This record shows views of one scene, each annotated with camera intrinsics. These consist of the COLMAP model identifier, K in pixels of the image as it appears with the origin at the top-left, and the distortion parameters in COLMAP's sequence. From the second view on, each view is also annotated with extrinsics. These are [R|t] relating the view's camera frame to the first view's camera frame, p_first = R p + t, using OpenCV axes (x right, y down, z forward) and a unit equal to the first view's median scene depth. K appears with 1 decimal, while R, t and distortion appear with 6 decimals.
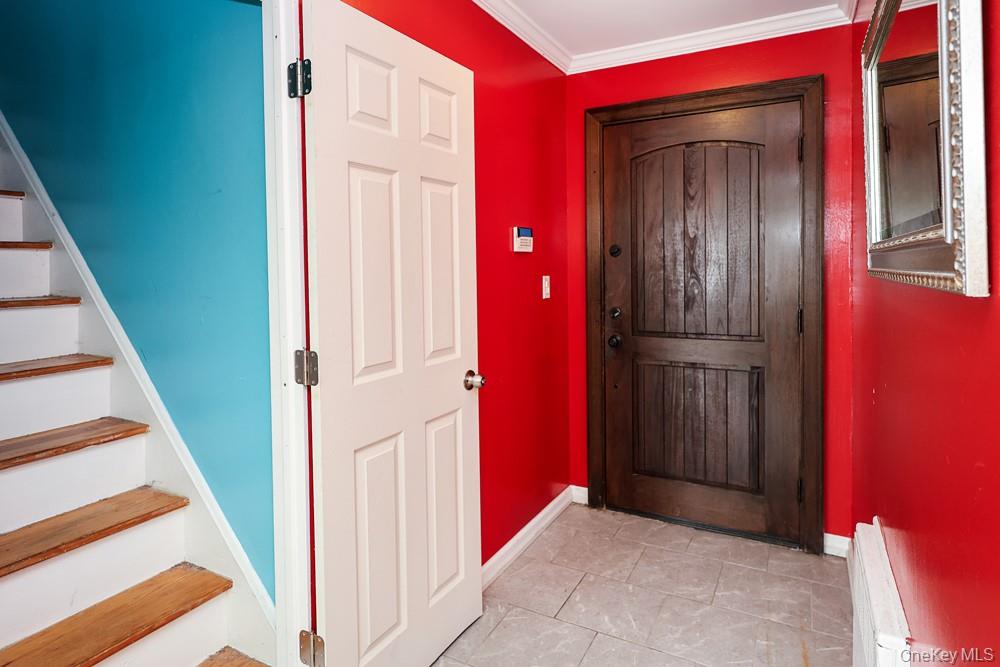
lens RADIAL K [[534.9, 0, 499.2], [0, 534.9, 333.0], [0, 0, 1]] dist [0.005166, 0.000576]
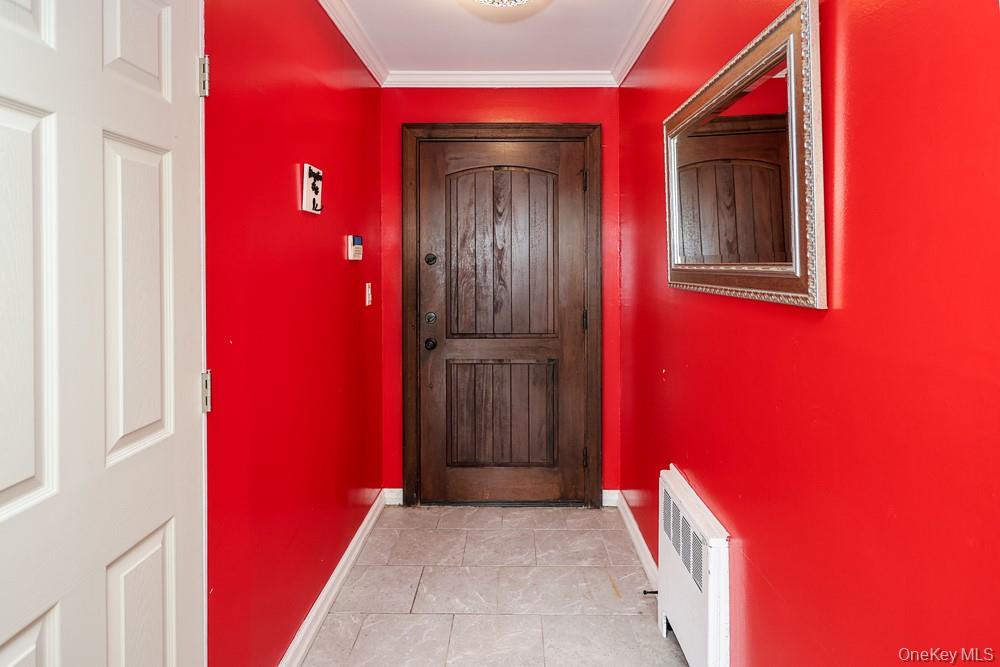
lens RADIAL K [[534.9, 0, 503.7], [0, 534.9, 333.7], [0, 0, 1]] dist [0.005166, 0.000576]
pose [[0.897123, -0.044566, 0.439527, -0.136595], [0.045643, 0.998925, 0.008124, -0.008458], [-0.439417, 0.012773, 0.898192, -0.016735]]
